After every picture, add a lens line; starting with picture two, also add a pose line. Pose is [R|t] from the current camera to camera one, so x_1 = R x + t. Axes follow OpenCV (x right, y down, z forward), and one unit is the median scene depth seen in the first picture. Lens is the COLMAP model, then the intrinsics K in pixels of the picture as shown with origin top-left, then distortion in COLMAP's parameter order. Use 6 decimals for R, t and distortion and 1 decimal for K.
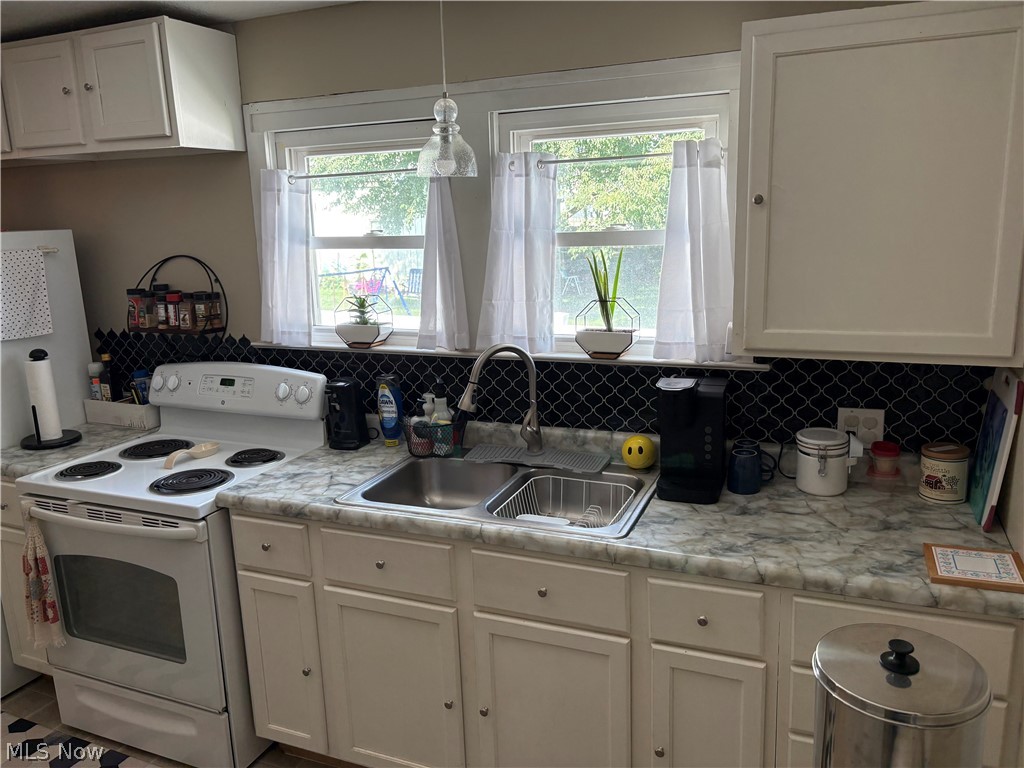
lens RADIAL K [[780.0, 0, 504.0], [0, 780.0, 386.6], [0, 0, 1]] dist [0.050669, -0.059938]
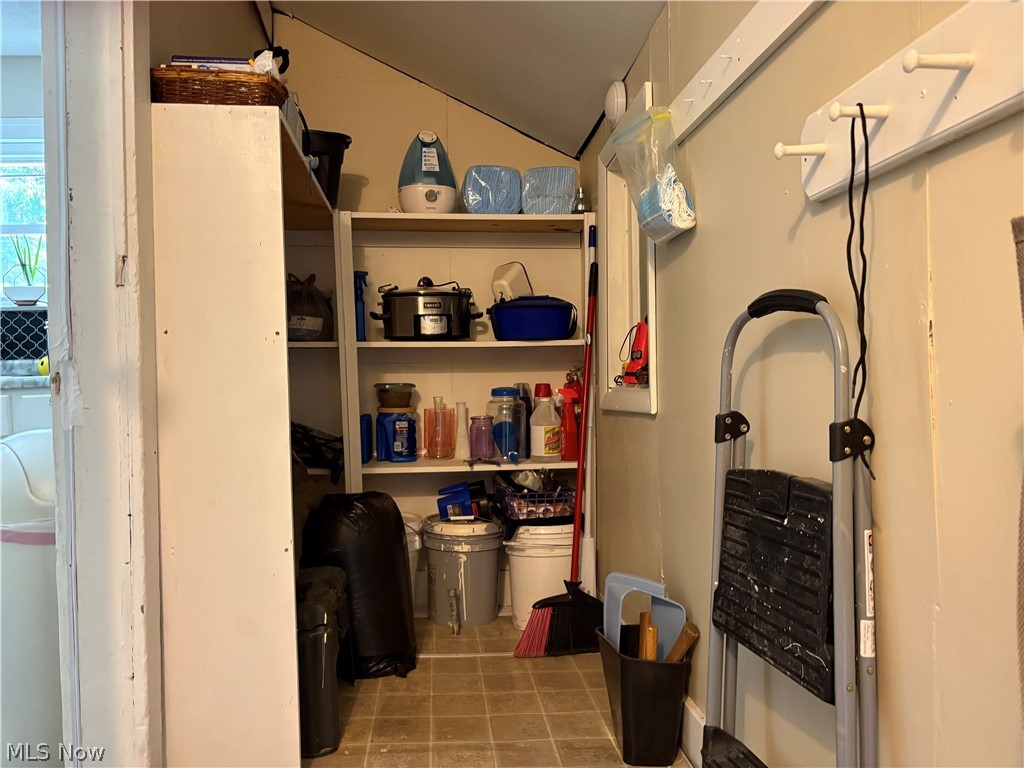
lens RADIAL K [[780.0, 0, 511.6], [0, 780.0, 386.2], [0, 0, 1]] dist [0.050669, -0.059938]
pose [[0.874609, 0.014031, 0.484625, 0.201763], [0.091459, 0.976860, -0.193340, 0.455852], [-0.476124, 0.213420, 0.853087, -0.608135]]
